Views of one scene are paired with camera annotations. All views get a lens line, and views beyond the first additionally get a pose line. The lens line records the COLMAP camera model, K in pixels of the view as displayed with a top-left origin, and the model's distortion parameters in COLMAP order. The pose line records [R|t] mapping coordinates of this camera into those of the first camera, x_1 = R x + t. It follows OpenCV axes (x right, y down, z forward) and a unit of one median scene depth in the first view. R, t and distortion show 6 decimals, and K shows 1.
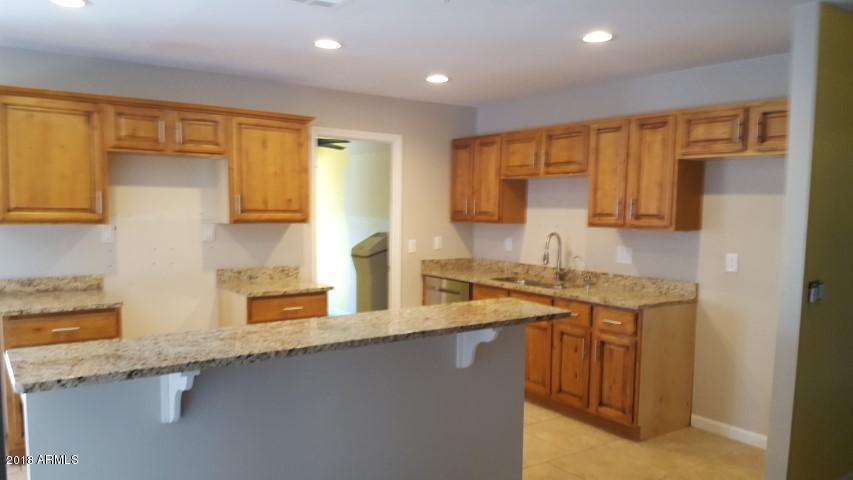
lens RADIAL K [[633.4, 0, 423.5], [0, 633.4, 234.3], [0, 0, 1]] dist [0.025189, -0.019565]
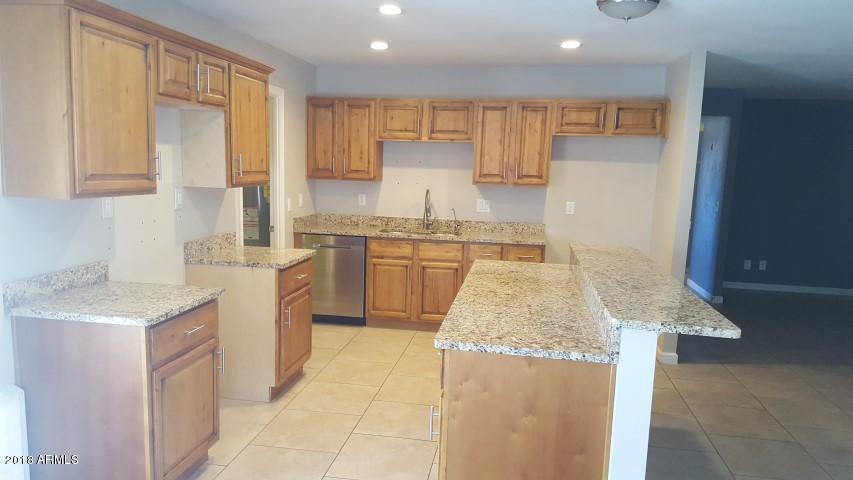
lens RADIAL K [[633.4, 0, 417.6], [0, 633.4, 246.6], [0, 0, 1]] dist [0.025189, -0.019565]
pose [[0.701881, -0.086733, 0.706994, -0.722520], [0.010217, 0.993683, 0.111760, -0.031325], [-0.712221, -0.071219, 0.698333, 0.199559]]
